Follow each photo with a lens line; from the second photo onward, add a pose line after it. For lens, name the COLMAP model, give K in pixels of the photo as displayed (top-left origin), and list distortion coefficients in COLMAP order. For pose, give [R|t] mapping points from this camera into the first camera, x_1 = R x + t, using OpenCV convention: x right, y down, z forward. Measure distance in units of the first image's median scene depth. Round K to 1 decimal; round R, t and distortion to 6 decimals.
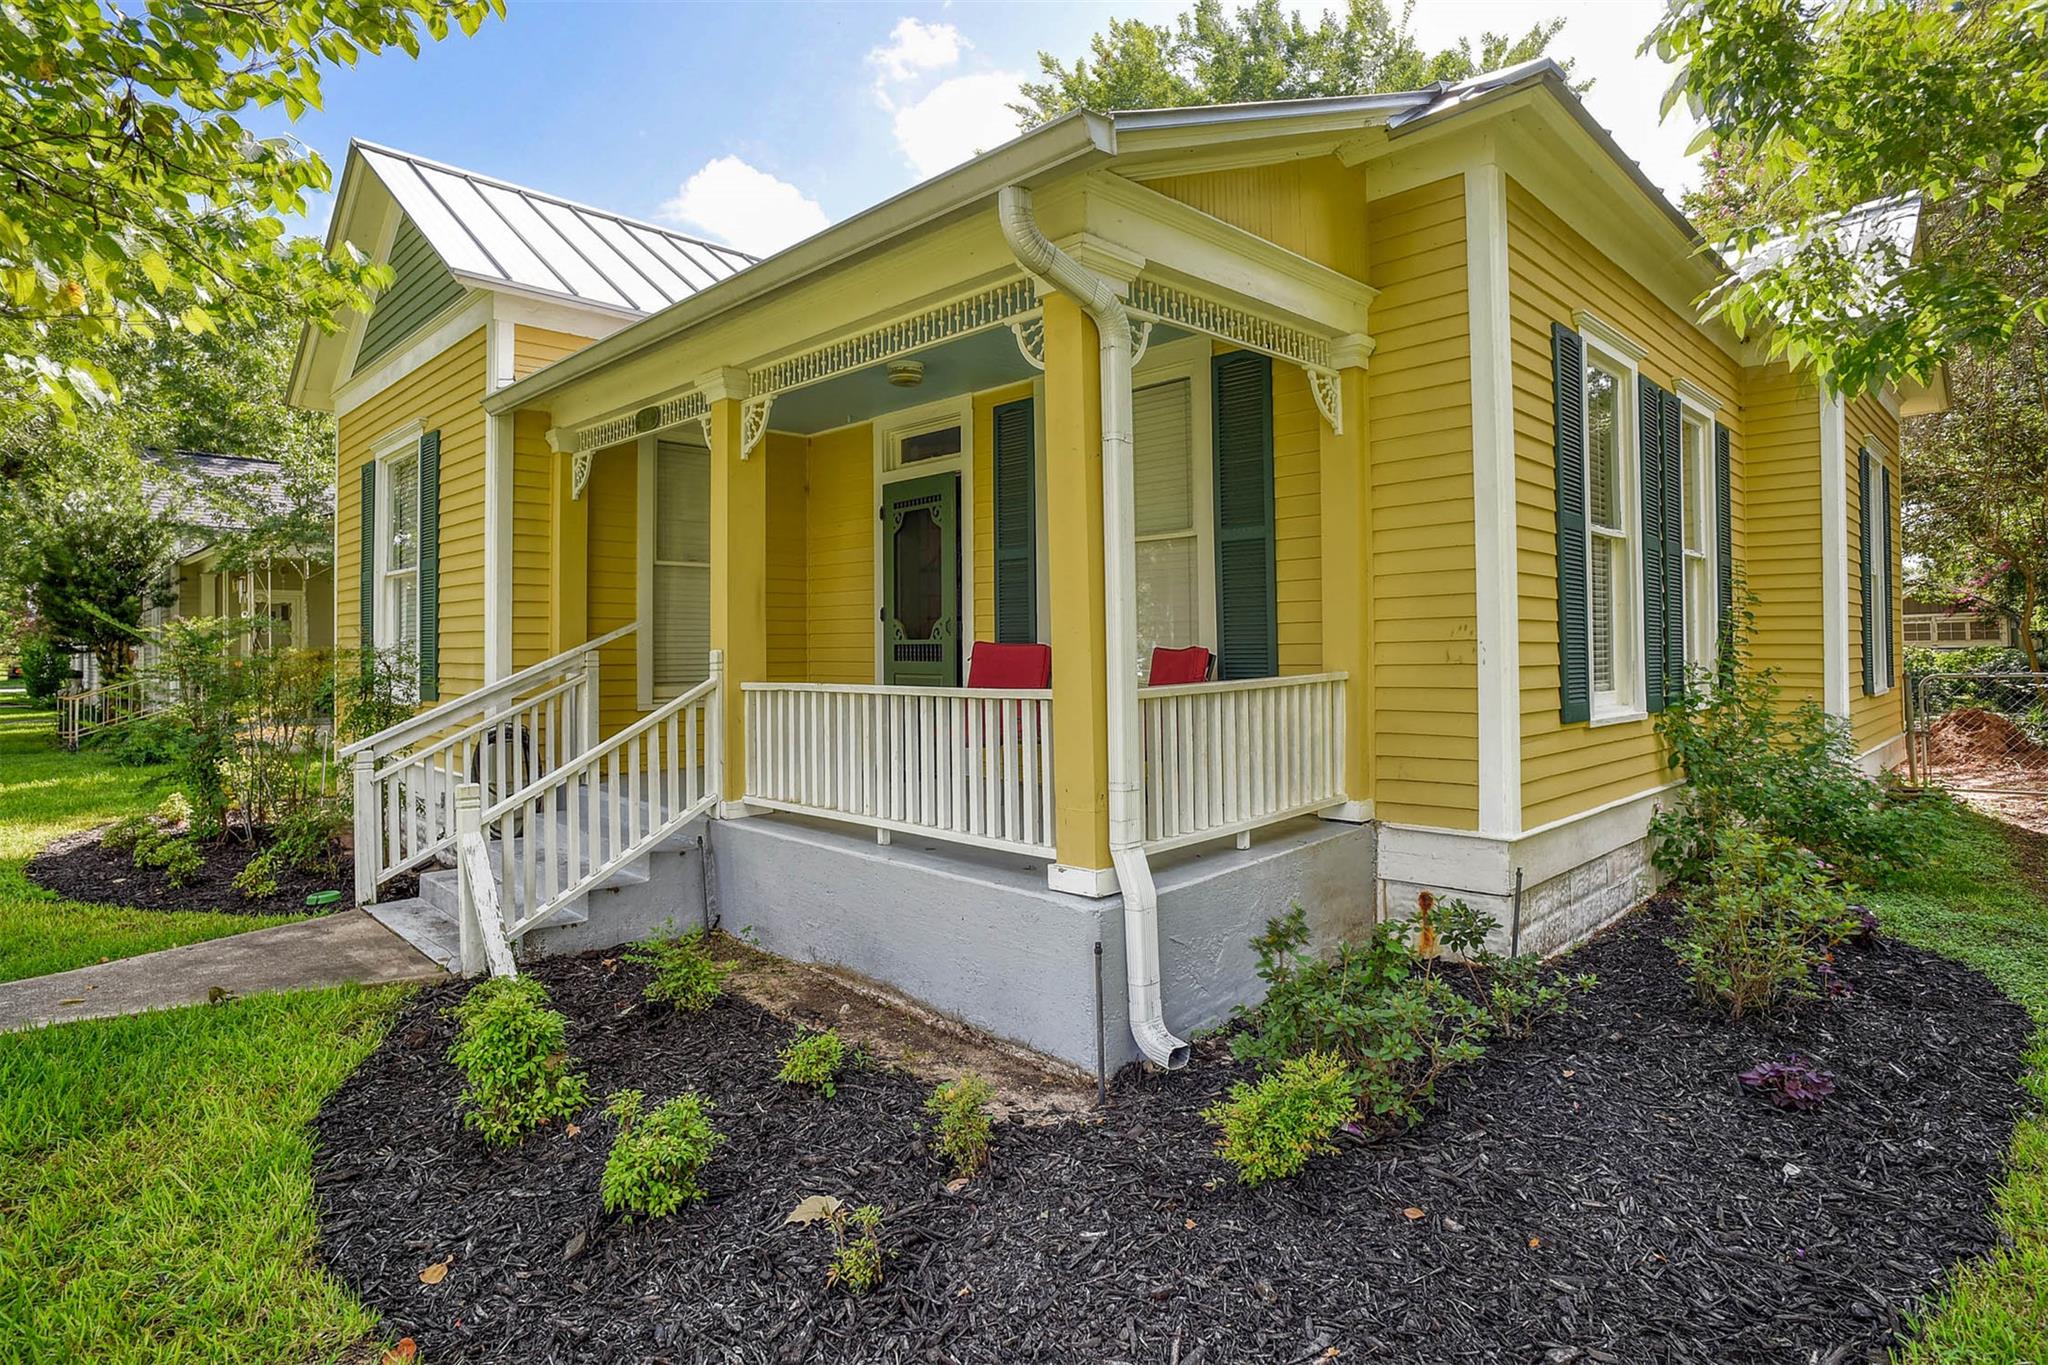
lens RADIAL K [[1059.5, 0, 1015.4], [0, 1059.5, 649.2], [0, 0, 1]] dist [-0.003855, -0.000245]
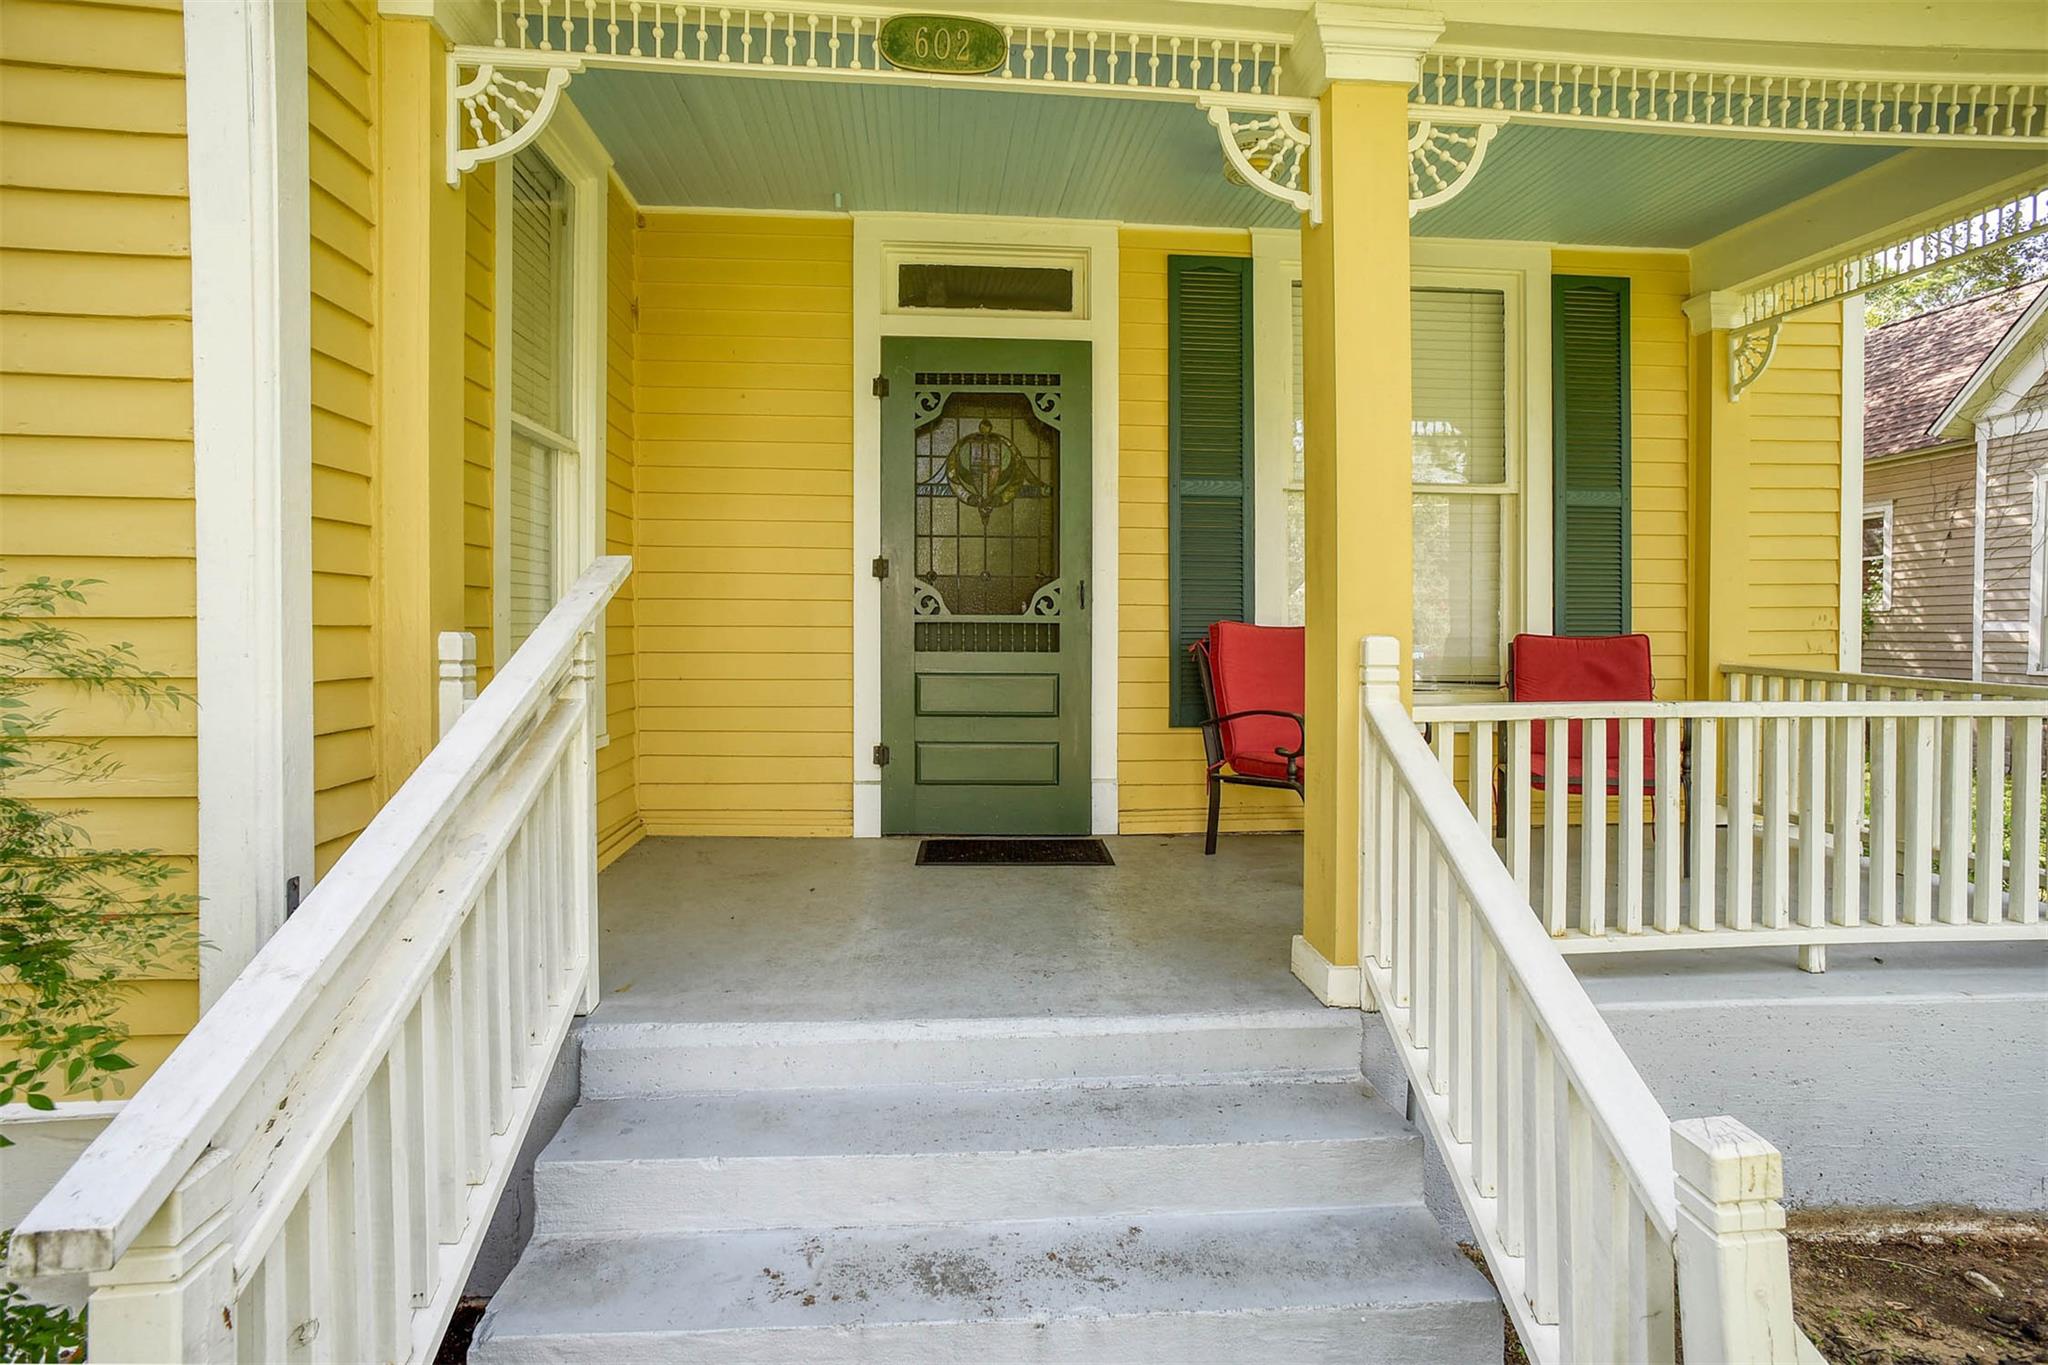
lens RADIAL K [[1059.5, 0, 1015.4], [0, 1059.5, 649.2], [0, 0, 1]] dist [-0.003855, -0.000245]
pose [[0.633198, -0.009730, 0.773929, -0.600944], [-0.010170, 0.999730, 0.020889, -0.002577], [-0.773923, -0.021098, 0.632928, 0.686591]]
